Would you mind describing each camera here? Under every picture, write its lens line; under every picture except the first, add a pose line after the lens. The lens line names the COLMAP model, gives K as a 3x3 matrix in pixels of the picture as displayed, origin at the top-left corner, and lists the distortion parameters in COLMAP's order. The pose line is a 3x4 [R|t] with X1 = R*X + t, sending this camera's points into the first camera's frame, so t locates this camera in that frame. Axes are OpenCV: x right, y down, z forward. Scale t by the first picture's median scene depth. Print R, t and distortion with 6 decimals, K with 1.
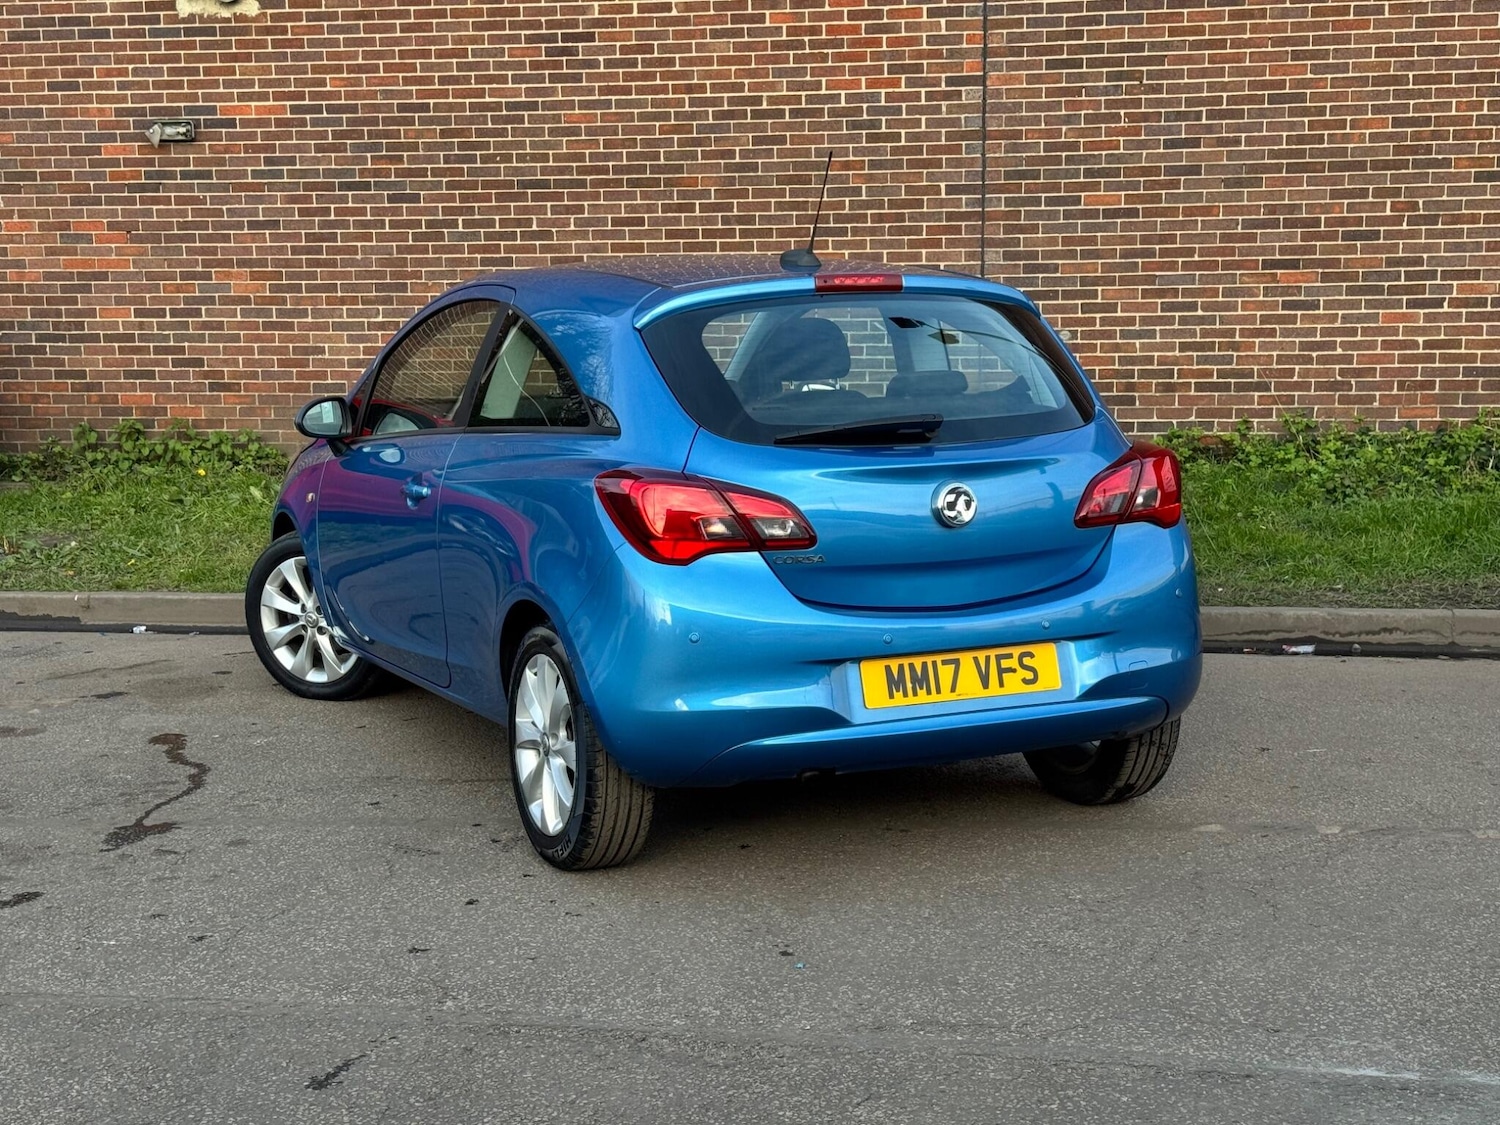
lens RADIAL K [[2178.6, 0, 759.5], [0, 2178.6, 563.1], [0, 0, 1]] dist [0.123808, 0.000000]
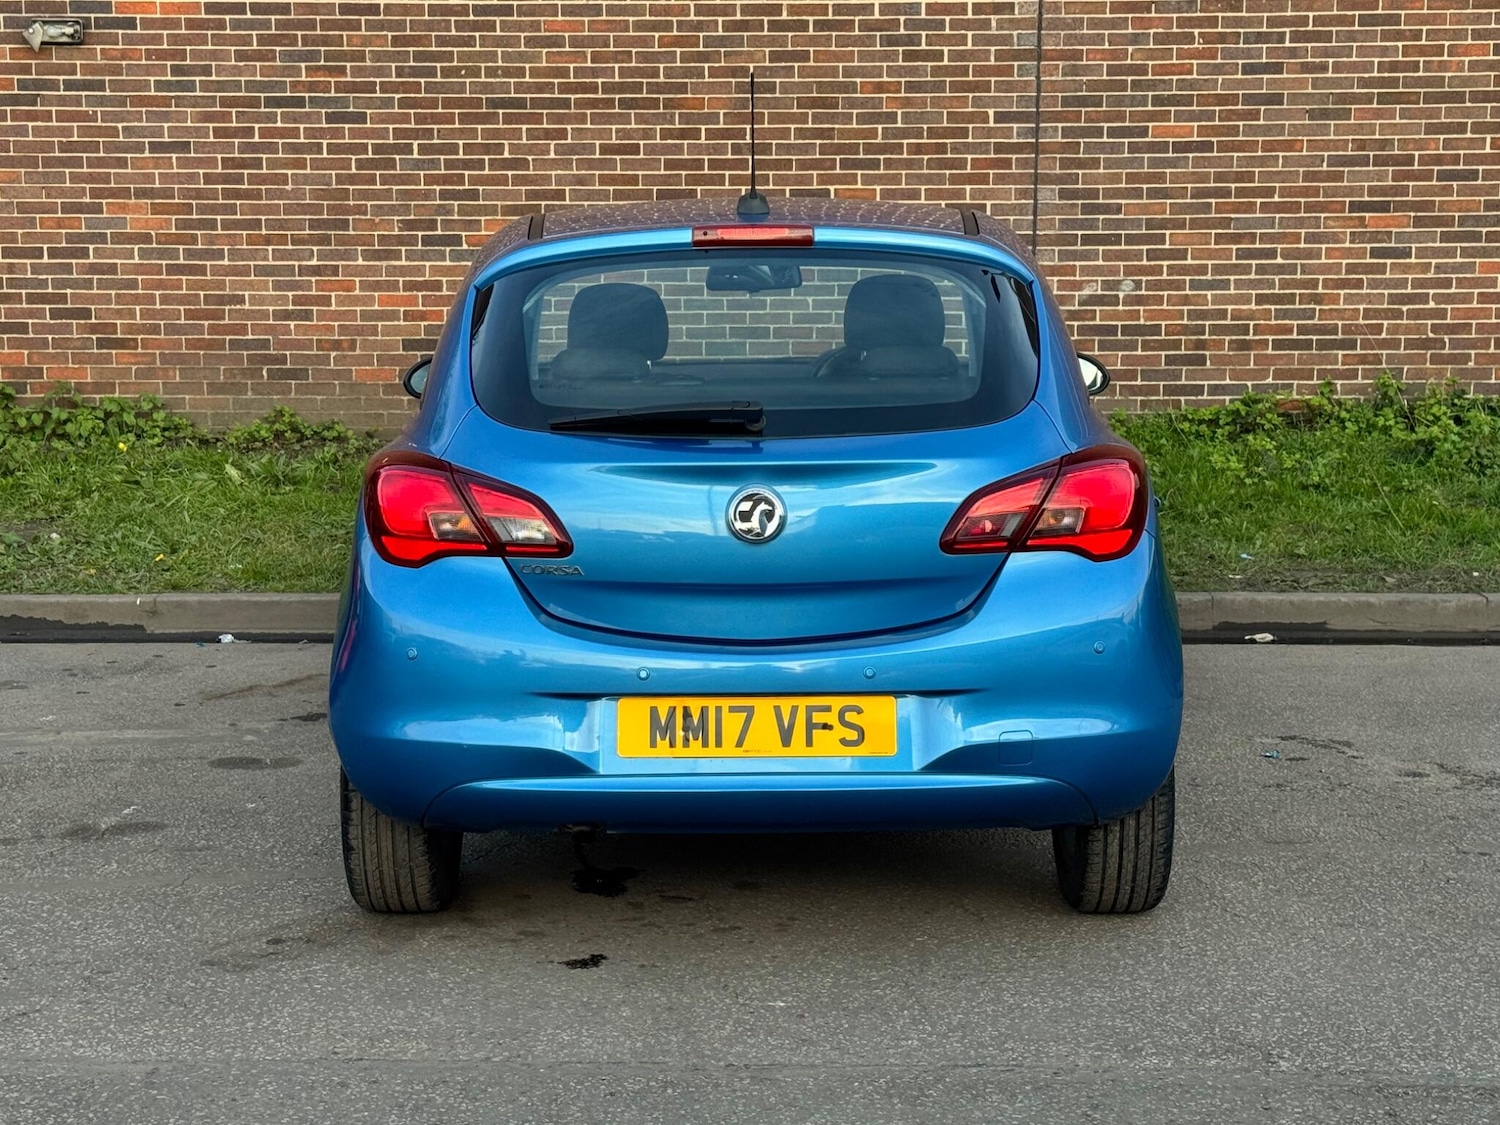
lens RADIAL K [[2544.3, 0, 744.4], [0, 2544.3, 566.1], [0, 0, 1]] dist [0.129130, 0.000000]
pose [[0.988085, -0.012146, 0.153430, -0.170749], [0.010956, 0.999903, 0.008598, -0.002247], [-0.153519, -0.006815, 0.988122, 0.010684]]
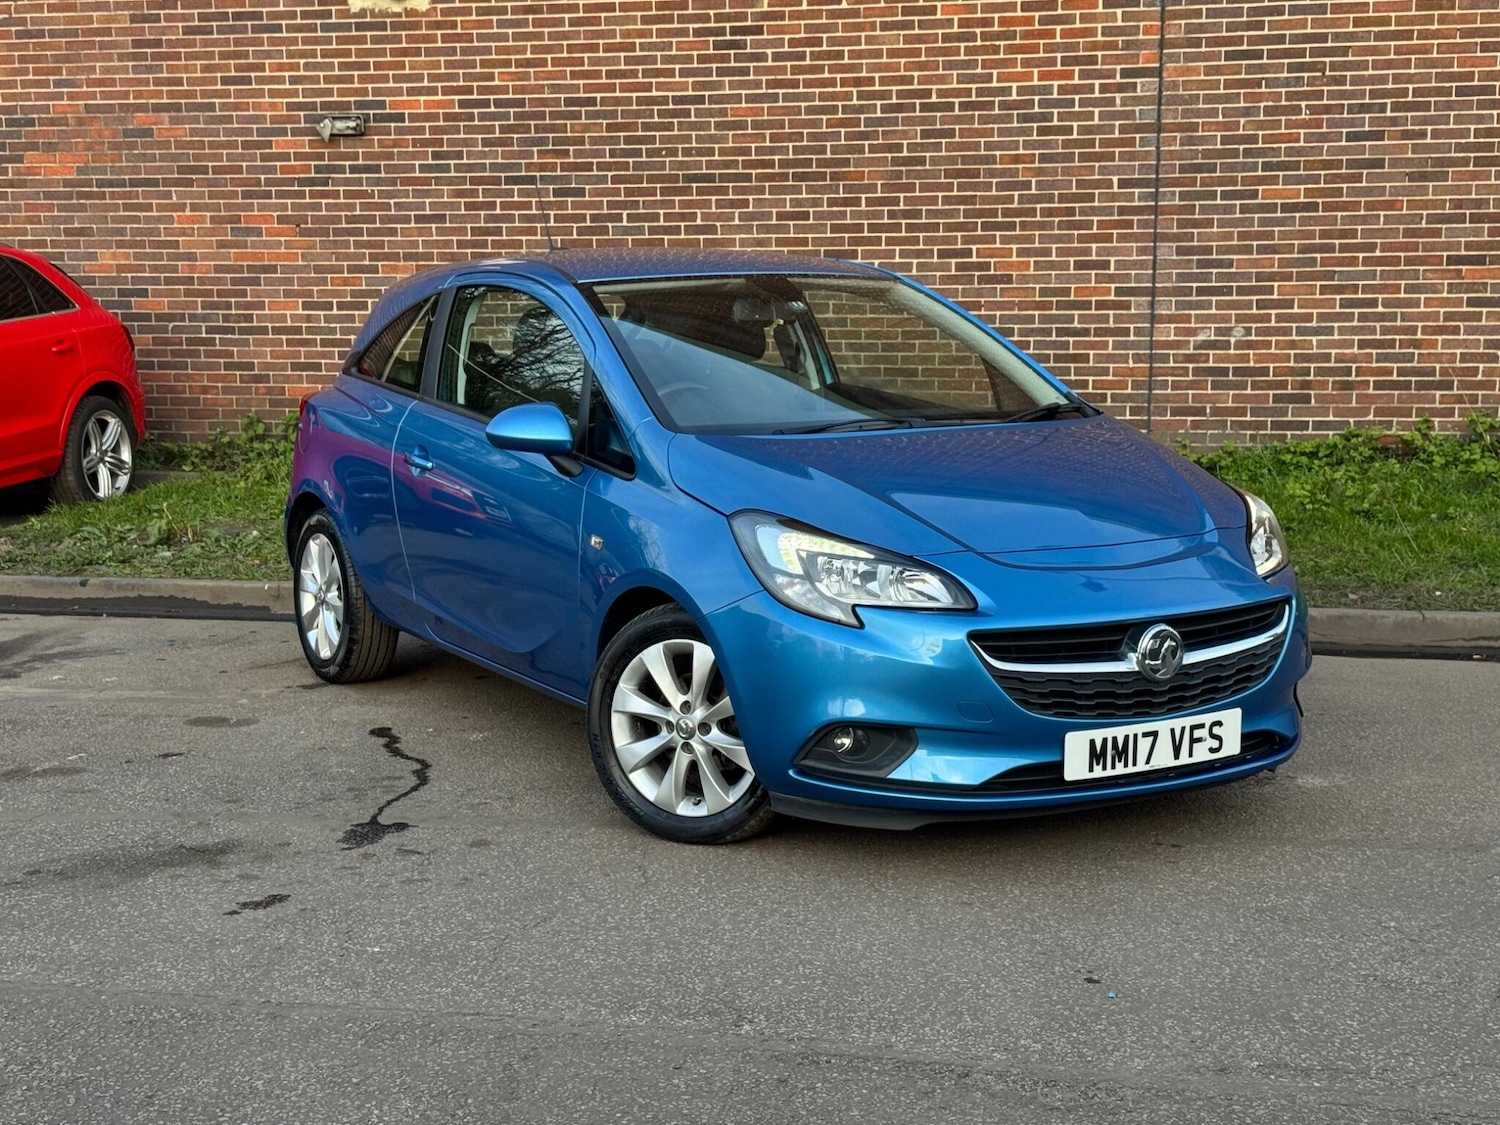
lens RADIAL K [[2138.0, 0, 755.9], [0, 2138.0, 563.4], [0, 0, 1]] dist [0.122739, 0.000000]
pose [[0.998926, 0.011506, -0.044876, -0.032184], [-0.011384, 0.999931, 0.002969, -0.000689], [0.044907, -0.002455, 0.998988, 0.024042]]
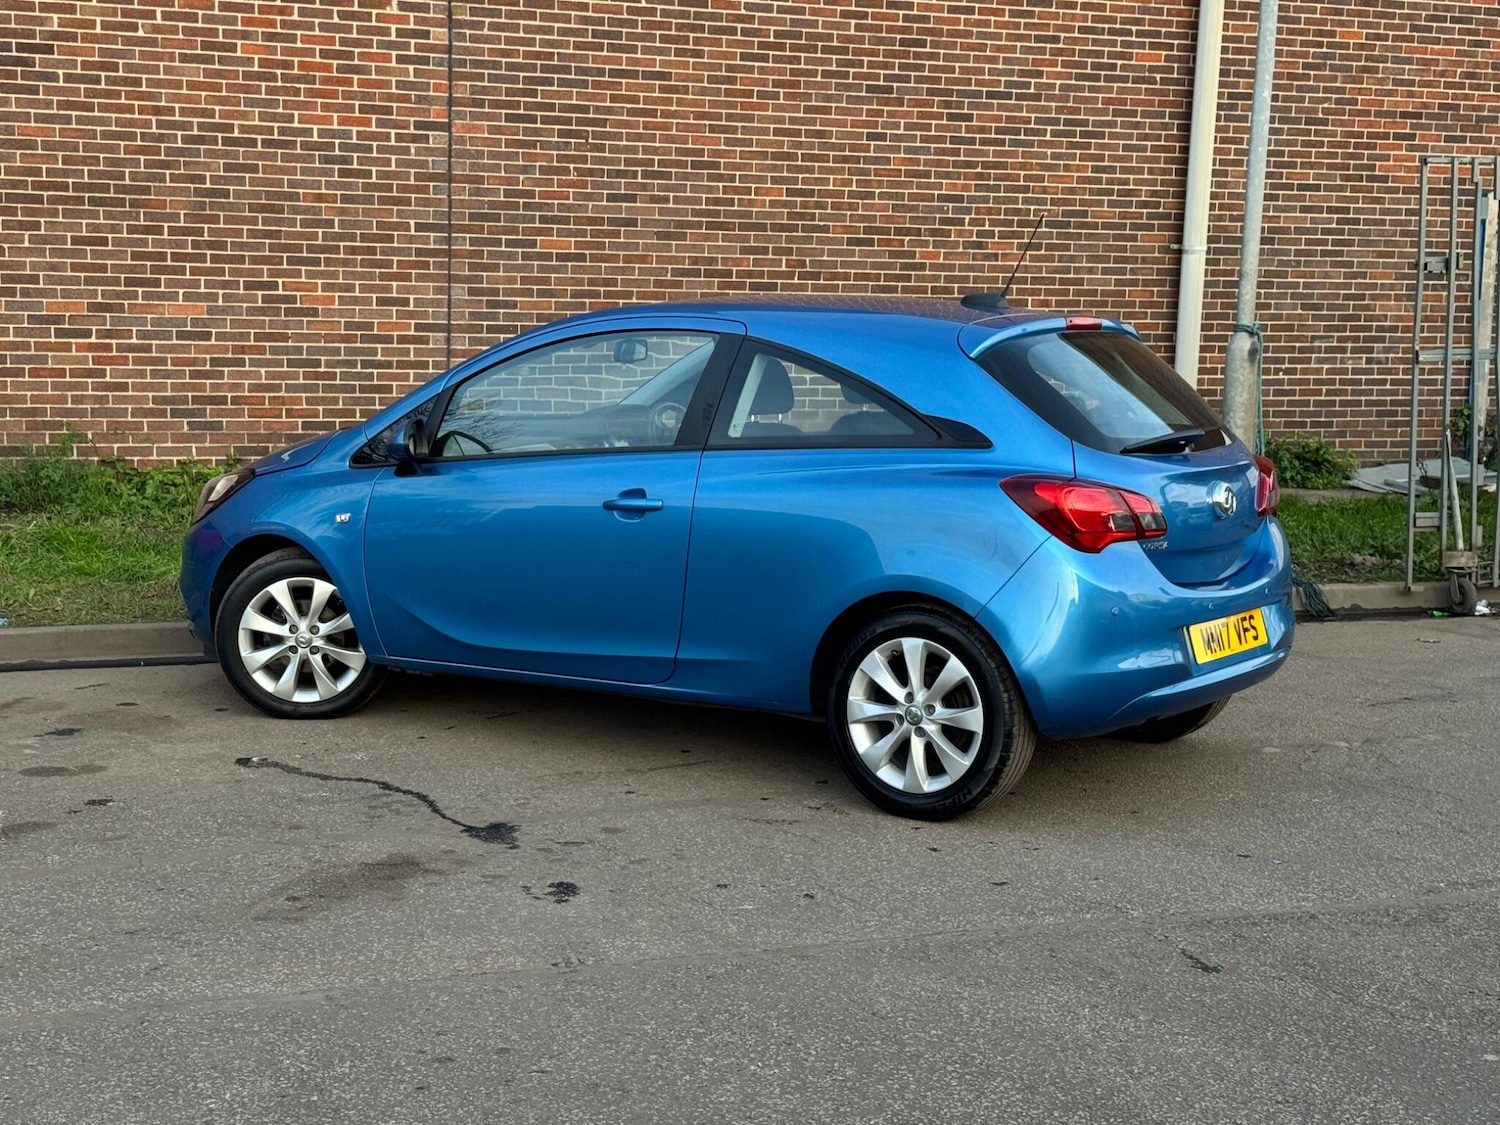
lens RADIAL K [[2138.0, 0, 736.3], [0, 2138.0, 570.7], [0, 0, 1]] dist [0.122739, 0.000000]
pose [[0.862300, -0.034530, 0.505220, -0.311740], [0.039572, 0.999216, 0.000752, 0.000838], [-0.504850, 0.019344, 0.862990, 0.027134]]
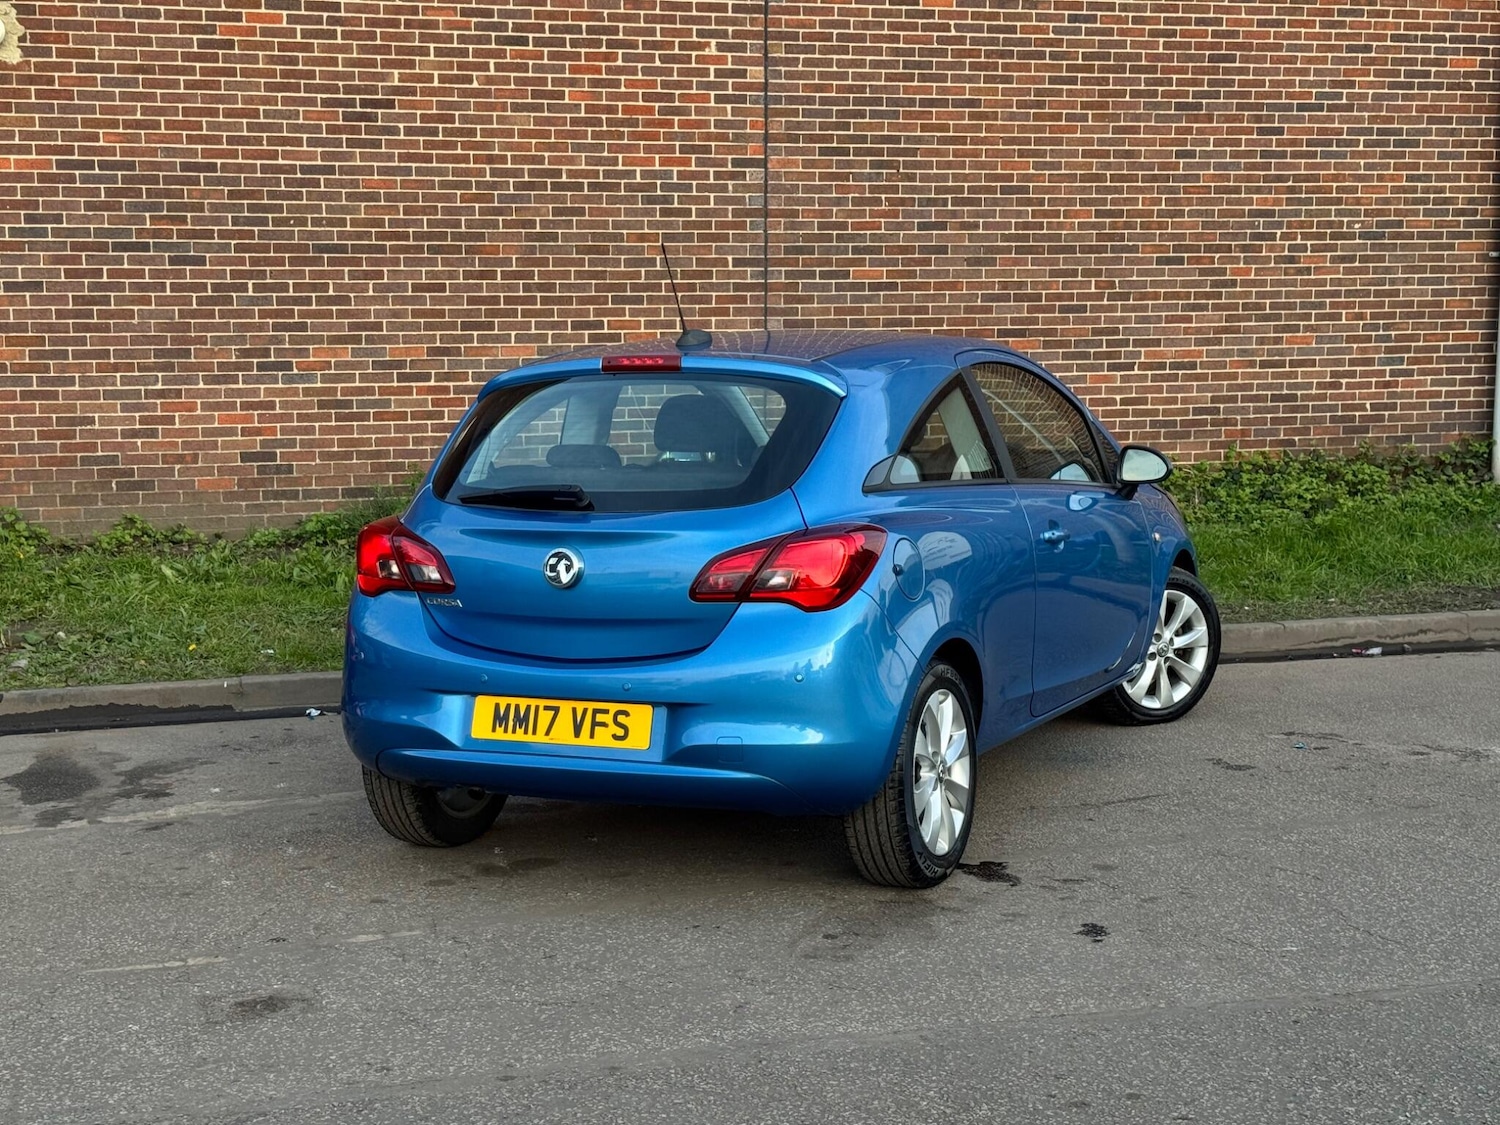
lens RADIAL K [[2138.0, 0, 742.3], [0, 2138.0, 554.2], [0, 0, 1]] dist [0.122739, 0.000000]
pose [[0.901989, -0.042728, 0.429639, -0.368396], [0.056995, 0.998166, -0.020387, -0.005896], [-0.427980, 0.042876, 0.902771, 0.054291]]
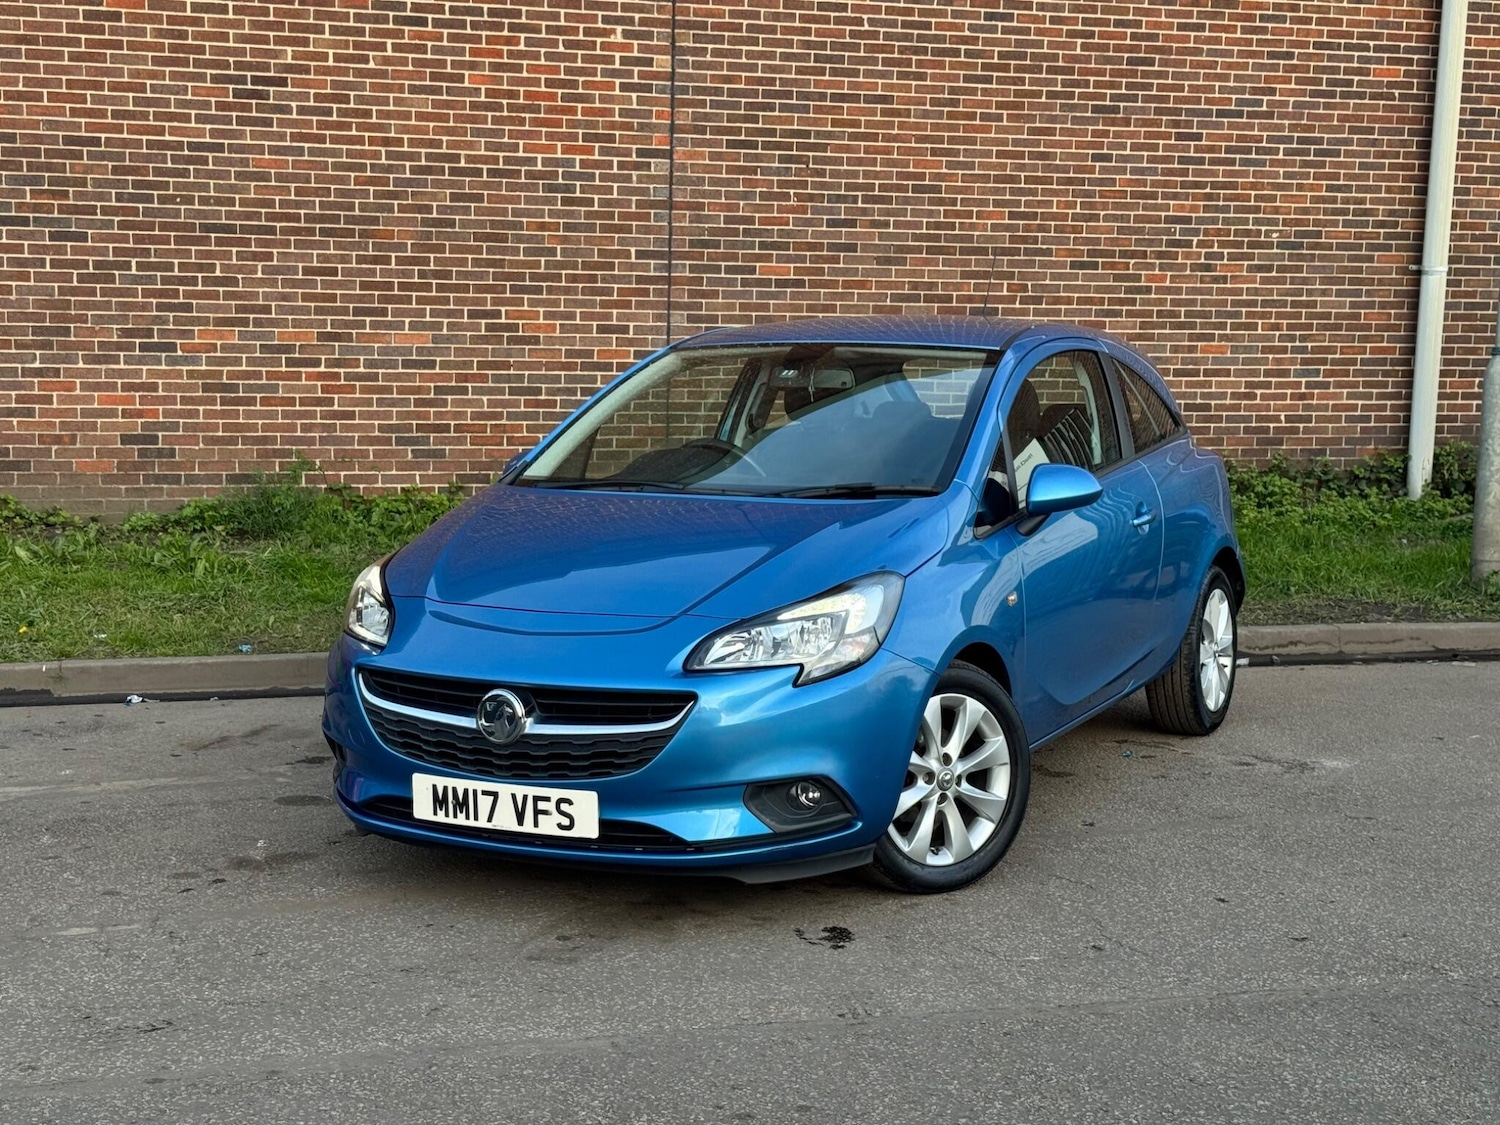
lens RADIAL K [[2138.0, 0, 749.1], [0, 2138.0, 567.2], [0, 0, 1]] dist [0.122739, 0.000000]
pose [[0.899493, -0.022586, 0.436351, -0.320026], [0.033358, 0.999298, -0.017039, -0.000349], [-0.435660, 0.029882, 0.899615, 0.050102]]
